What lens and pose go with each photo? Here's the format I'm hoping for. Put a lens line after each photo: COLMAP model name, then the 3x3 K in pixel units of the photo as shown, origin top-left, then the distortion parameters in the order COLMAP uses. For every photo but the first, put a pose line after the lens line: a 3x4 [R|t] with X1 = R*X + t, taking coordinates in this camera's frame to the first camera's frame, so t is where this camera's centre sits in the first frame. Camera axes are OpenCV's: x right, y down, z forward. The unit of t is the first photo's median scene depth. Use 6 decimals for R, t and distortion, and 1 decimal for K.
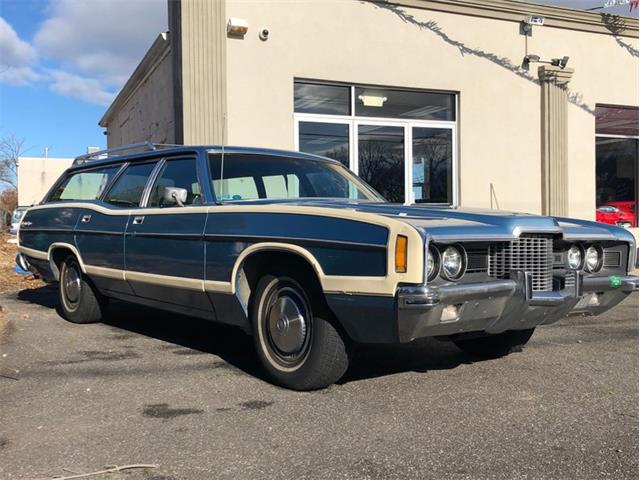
lens RADIAL K [[531.4, 0, 320.0], [0, 531.4, 240.0], [0, 0, 1]] dist [0.022077, -0.003311]
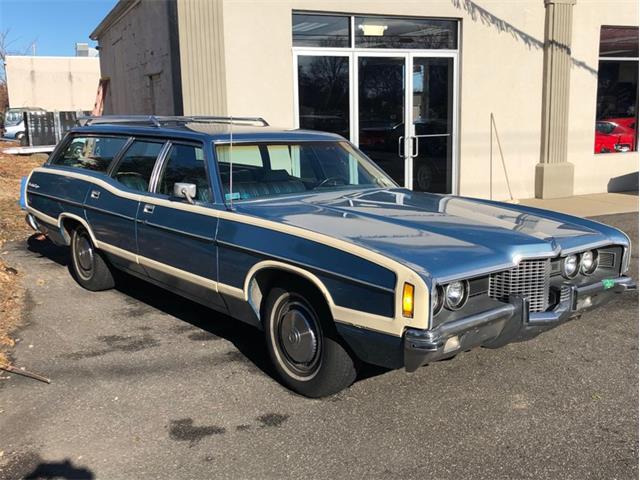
lens RADIAL K [[523.4, 0, 321.3], [0, 523.4, 235.7], [0, 0, 1]] dist [0.023098, -0.005508]
pose [[0.999966, -0.008044, 0.001994, -0.014512], [0.007739, 0.992432, 0.122554, -0.149435], [-0.002965, -0.122534, 0.992460, -0.016985]]
